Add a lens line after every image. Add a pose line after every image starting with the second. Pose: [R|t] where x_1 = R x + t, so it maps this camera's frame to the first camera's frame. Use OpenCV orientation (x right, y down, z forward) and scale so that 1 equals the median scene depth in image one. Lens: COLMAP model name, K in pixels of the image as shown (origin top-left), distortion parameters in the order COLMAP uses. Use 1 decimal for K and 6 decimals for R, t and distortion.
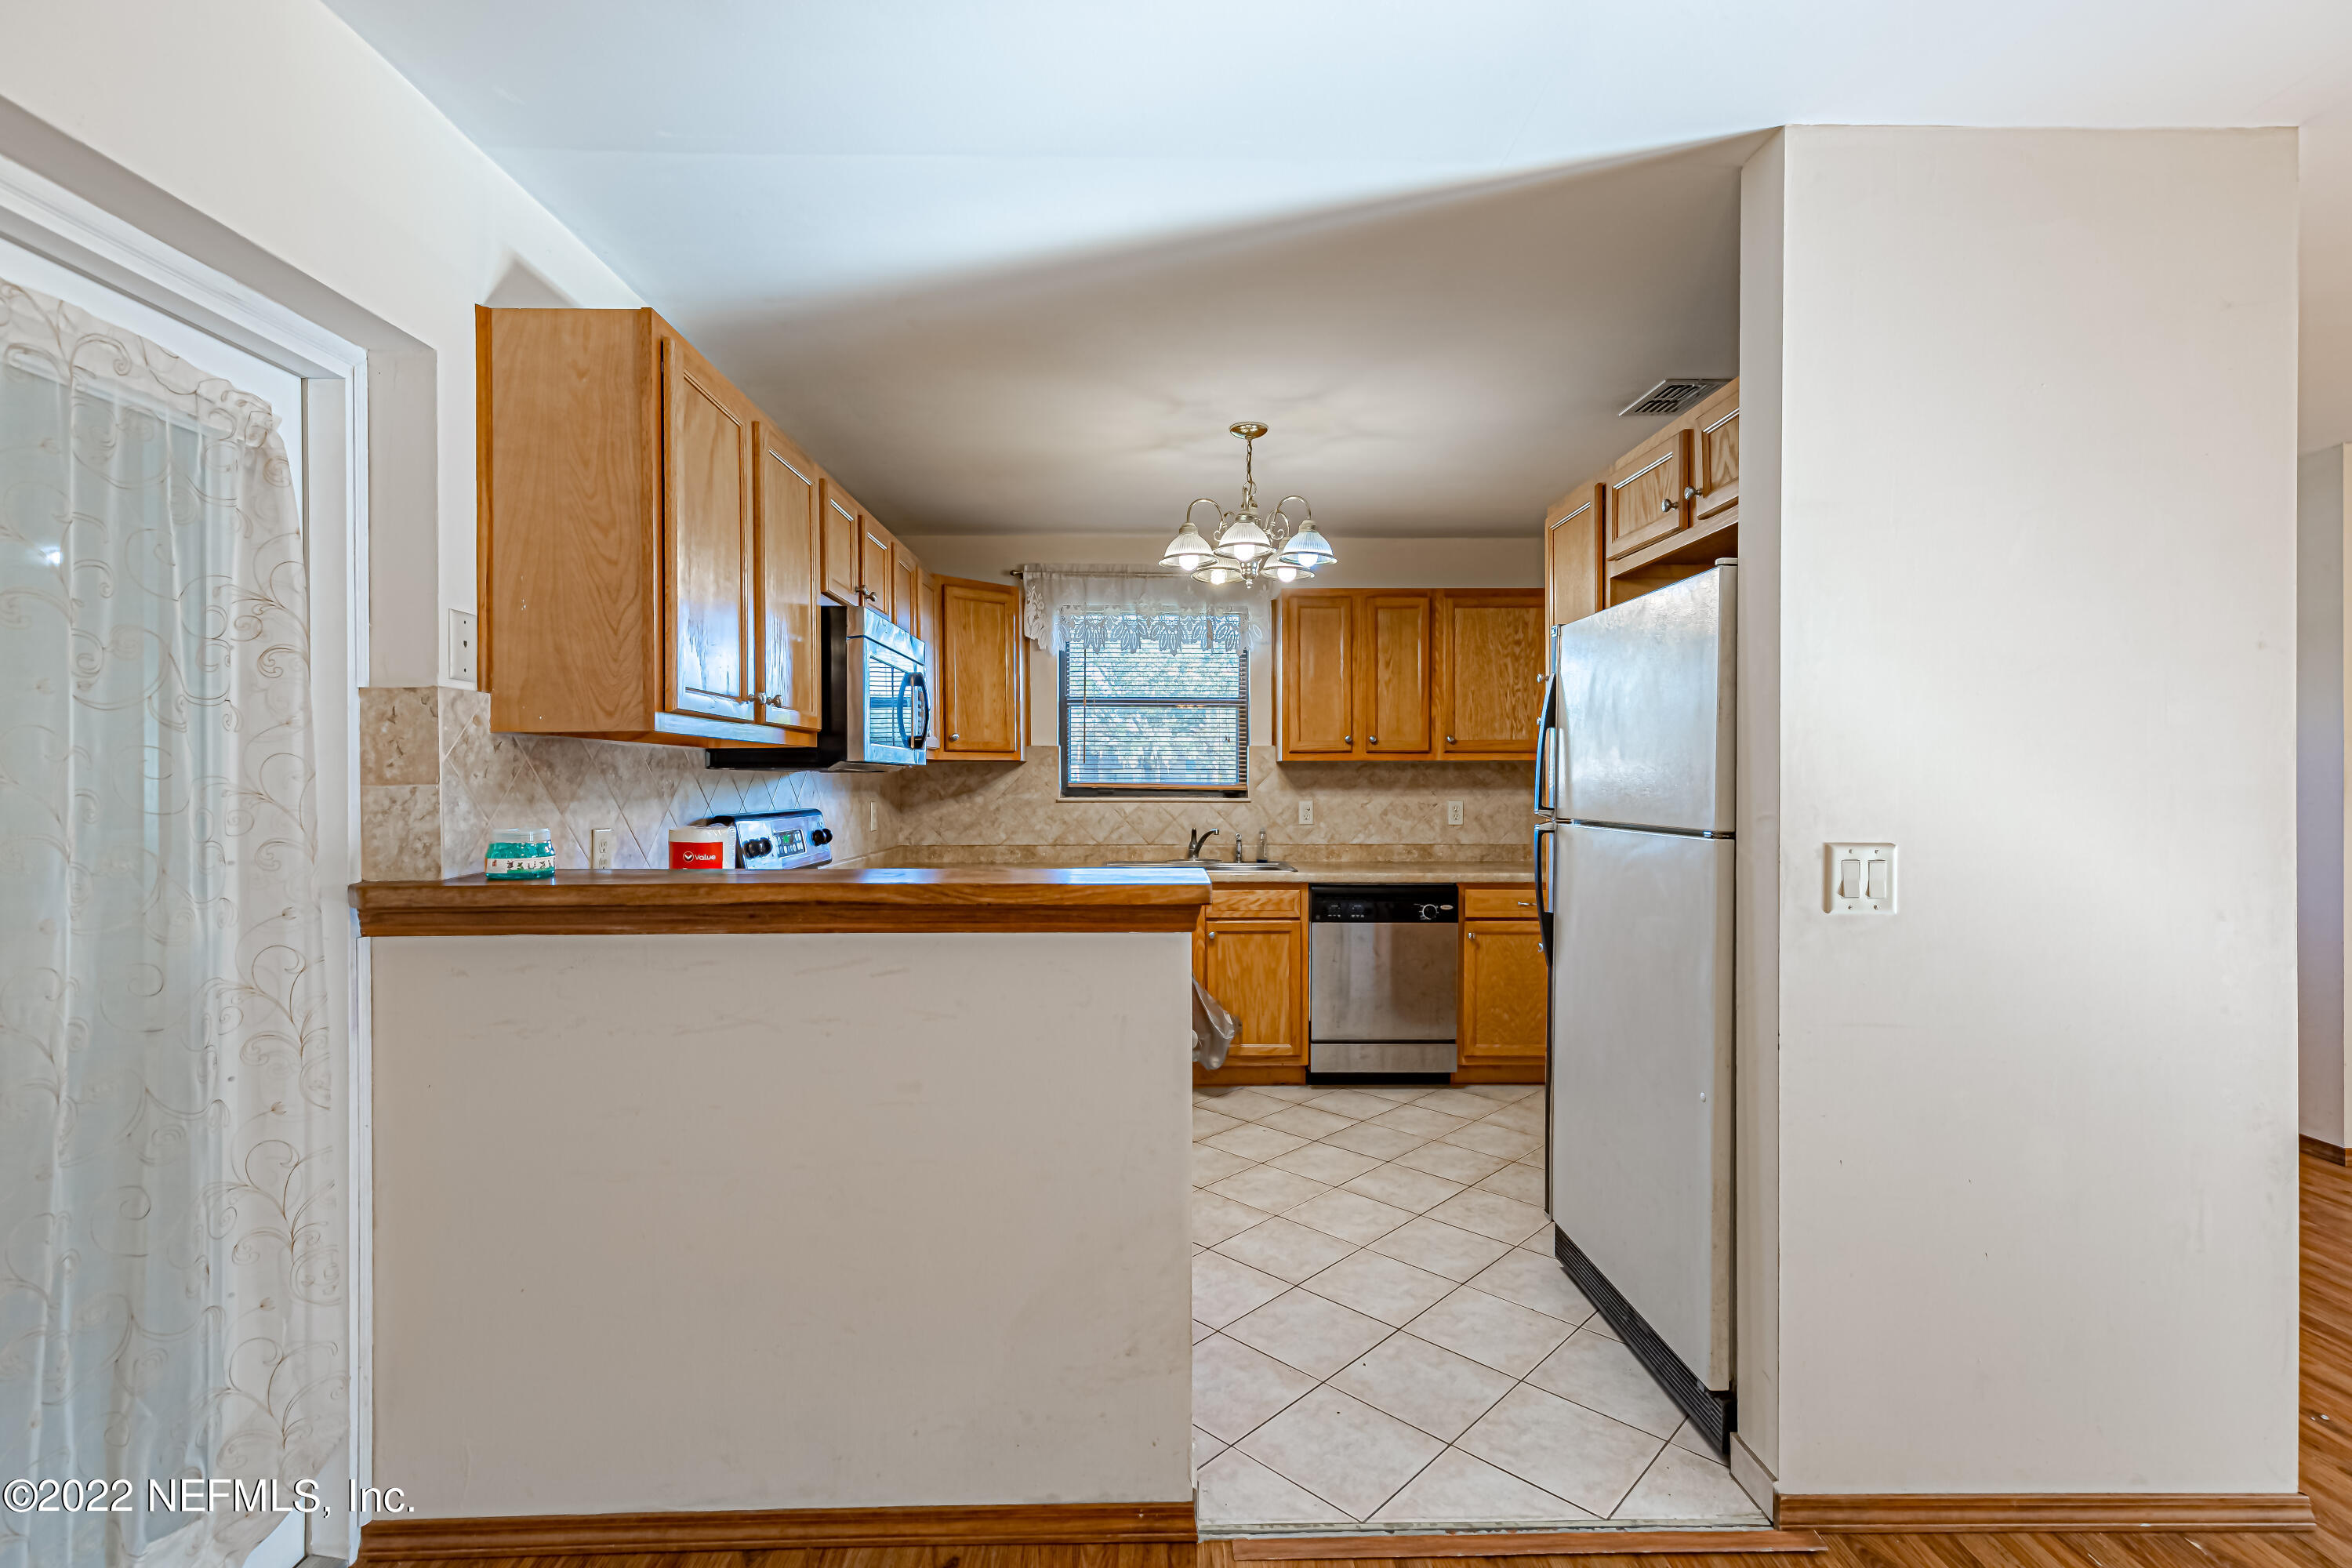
lens RADIAL K [[1059.2, 0, 1172.5], [0, 1059.2, 780.4], [0, 0, 1]] dist [0.003431, -0.000139]
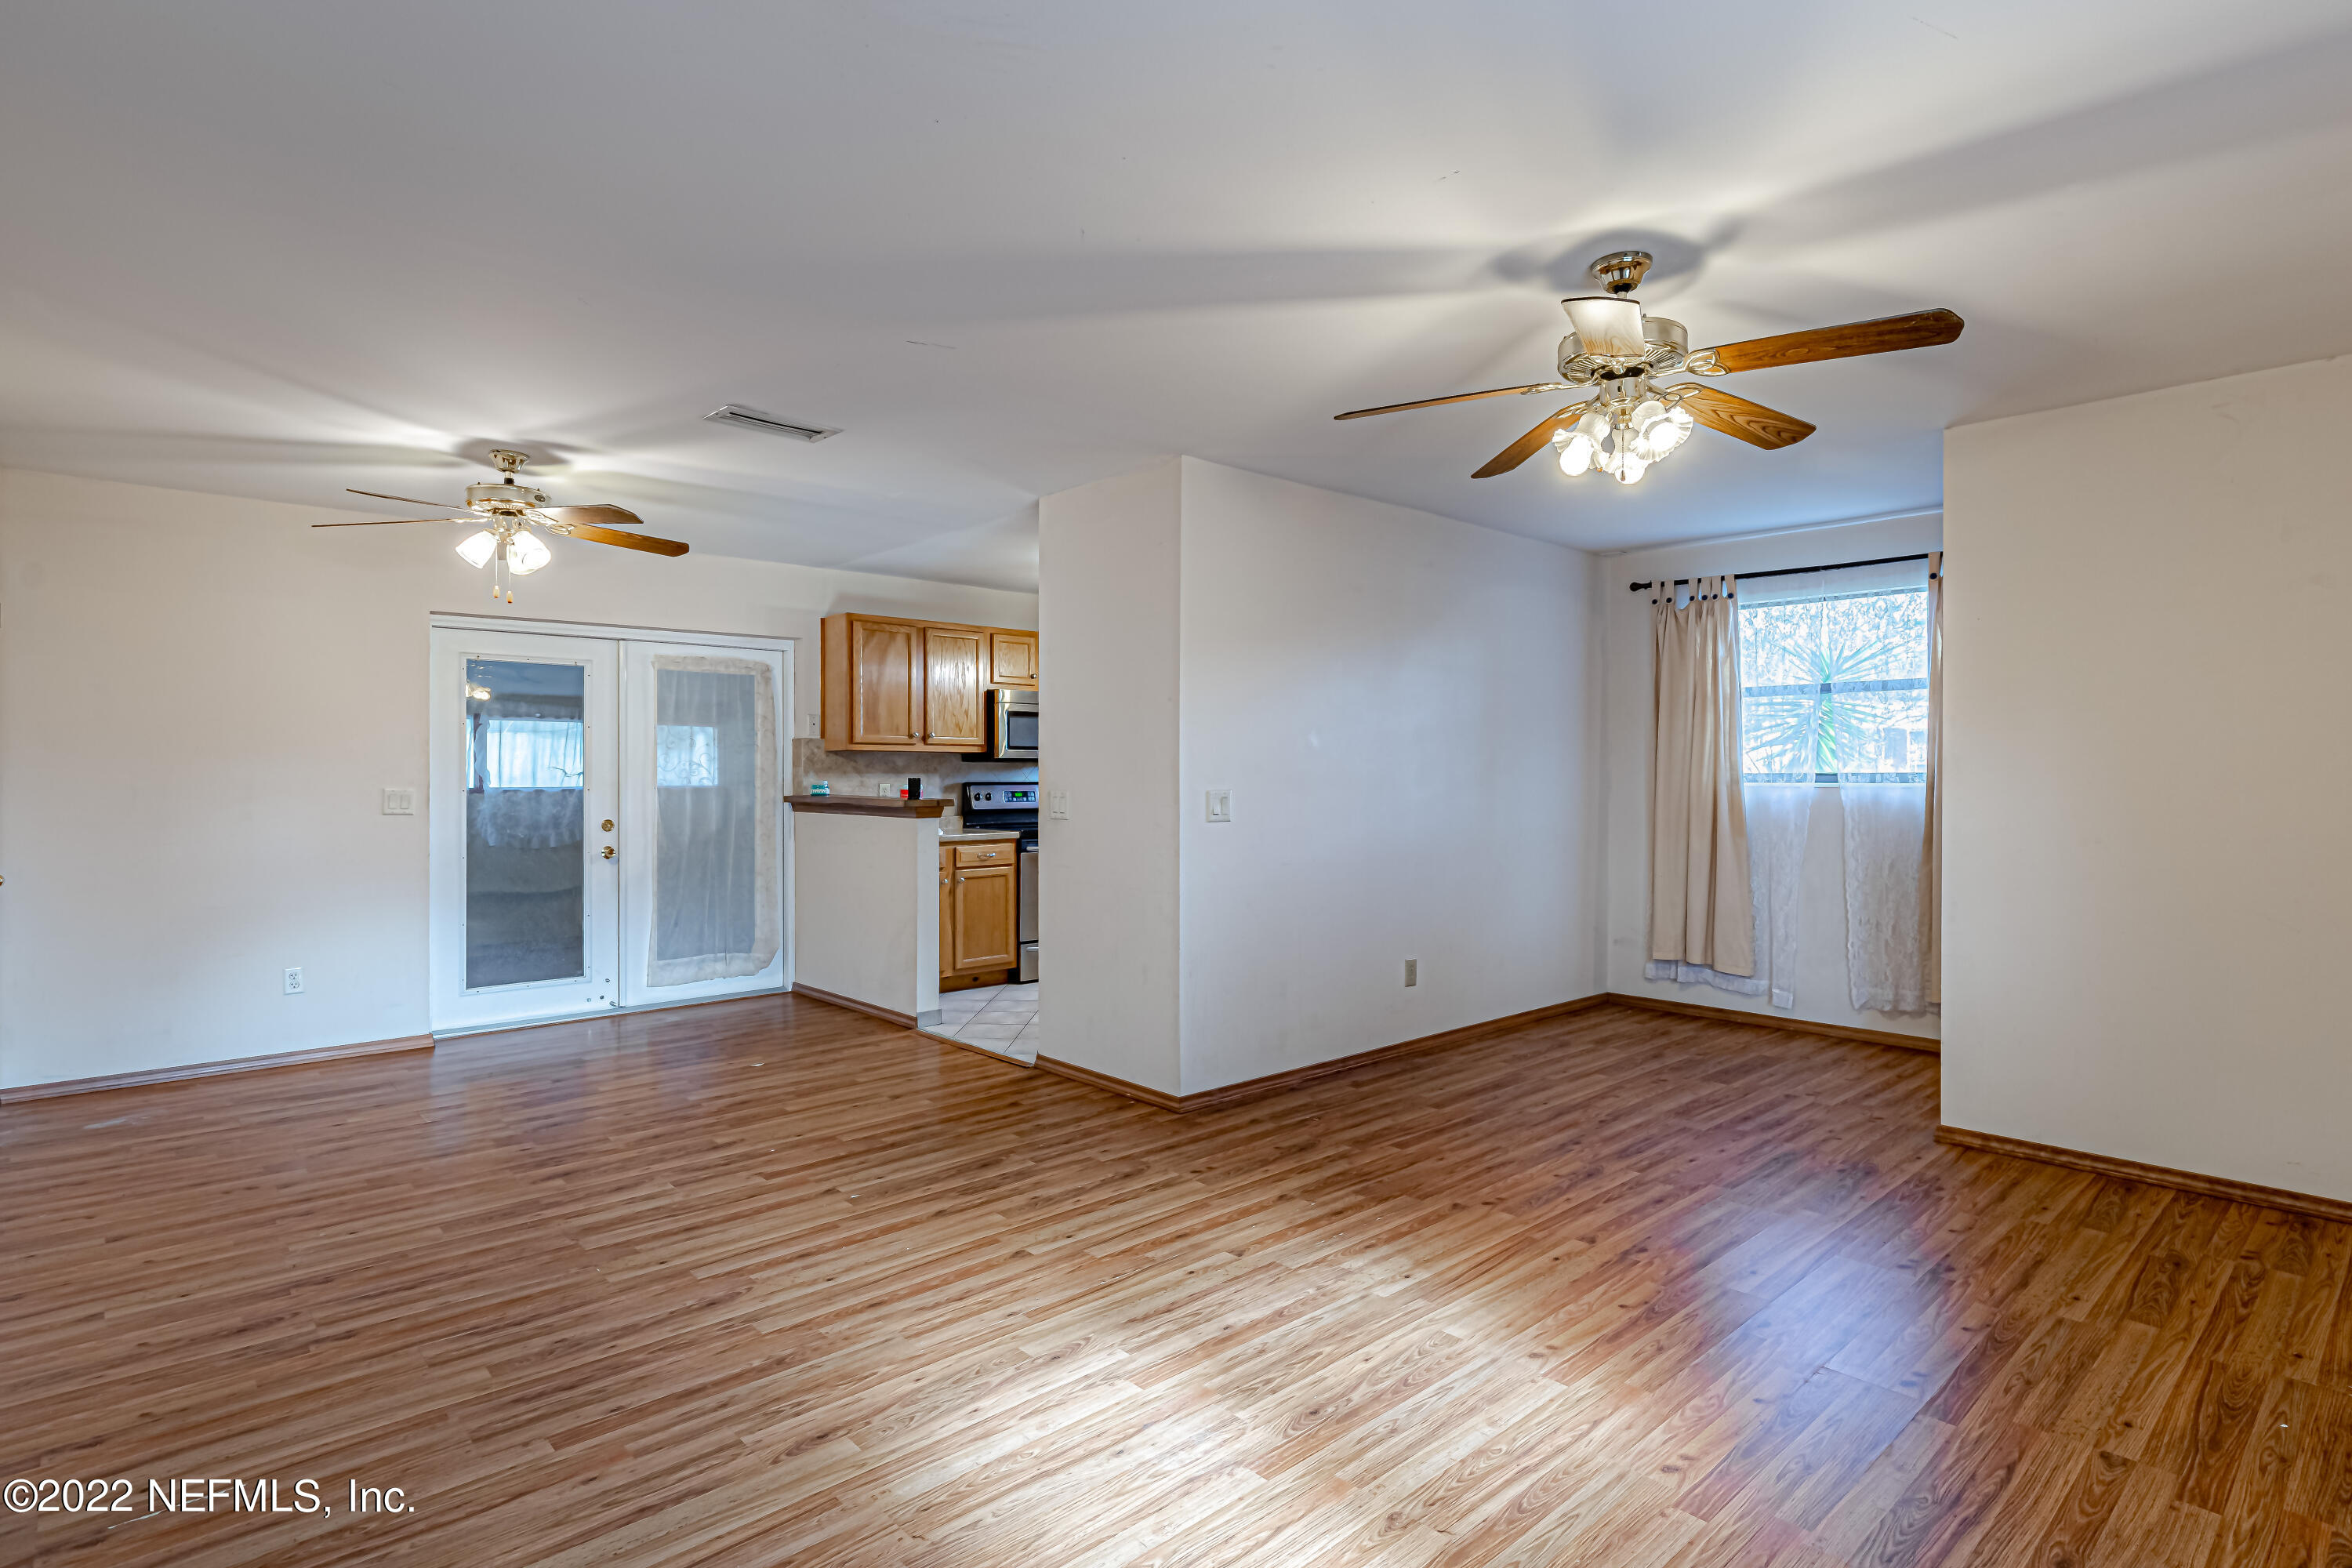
lens RADIAL K [[1185.9, 0, 1176.0], [0, 1185.9, 784.0], [0, 0, 1]] dist [-0.001930, -0.000704]
pose [[0.658005, 0.008722, -0.752963, 1.260431], [-0.001508, 0.999946, 0.010265, 0.007171], [0.753012, -0.005619, 0.657983, -0.252692]]
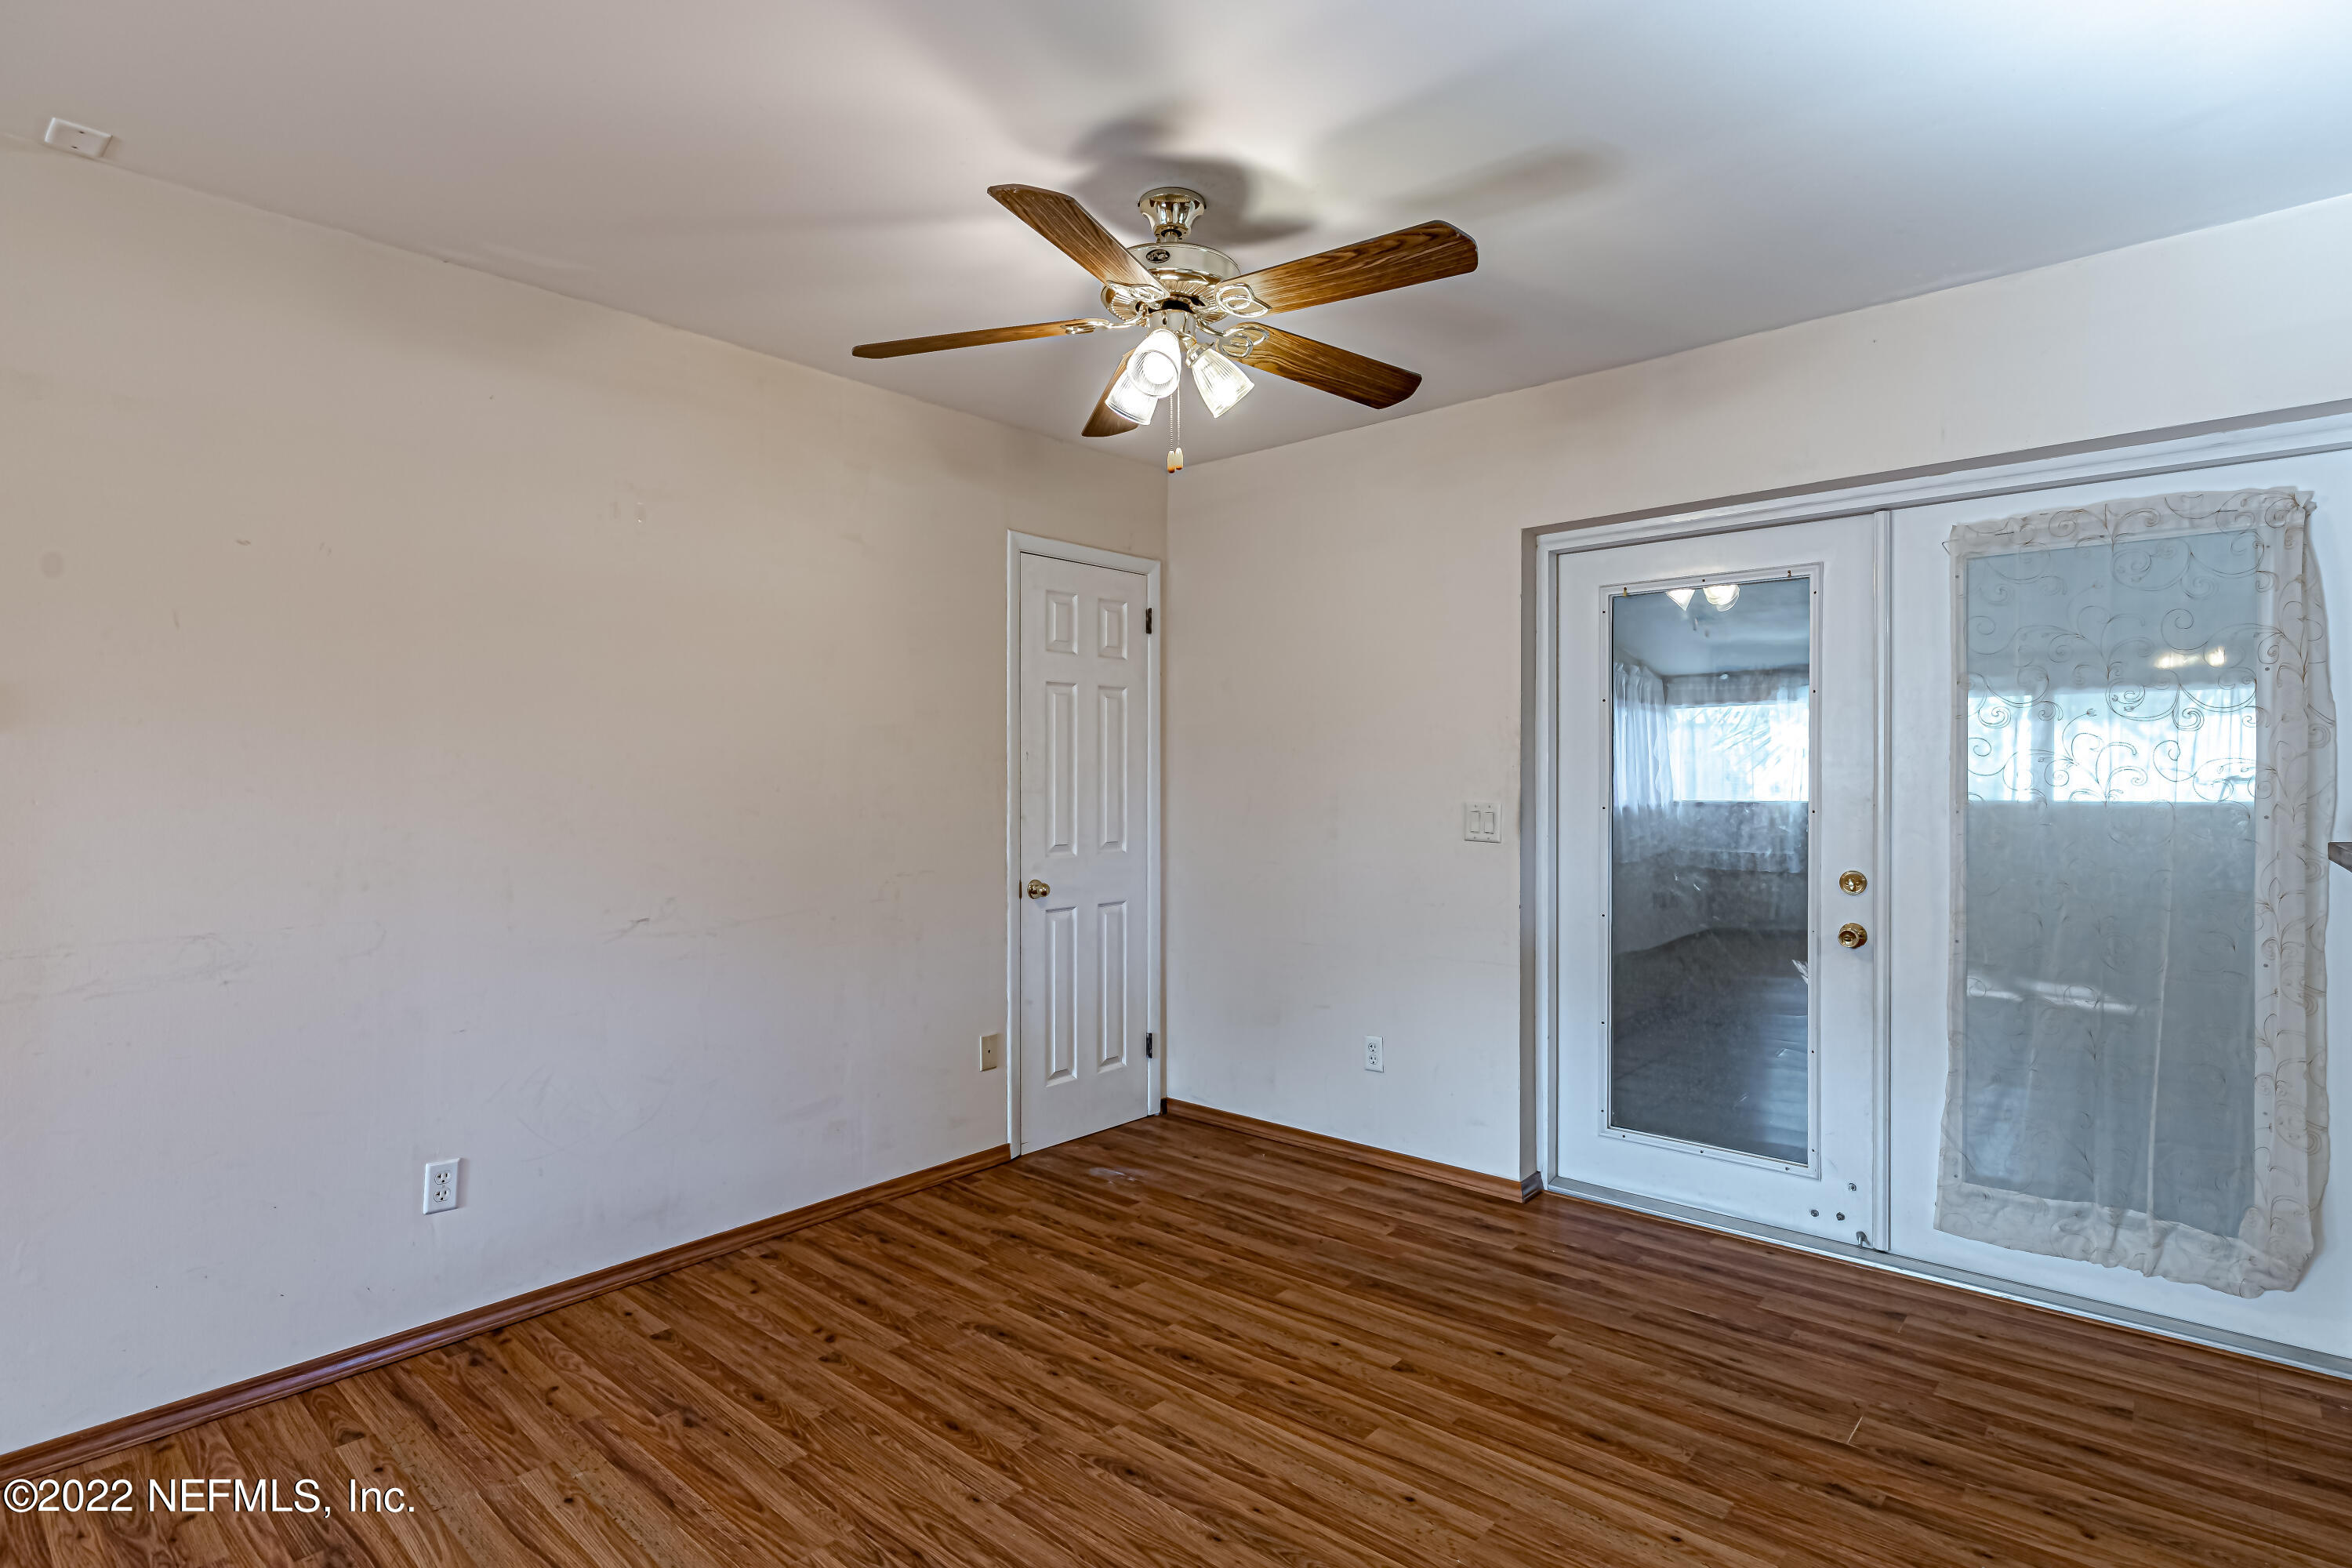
lens RADIAL K [[1162.2, 0, 1176.0], [0, 1162.2, 784.0], [0, 0, 1]] dist [0.000566, -0.000314]
pose [[-0.669455, 0.004296, -0.742841, 0.500710], [0.000412, 0.999985, 0.005411, 0.008759], [0.742853, 0.003316, -0.669447, 0.370794]]
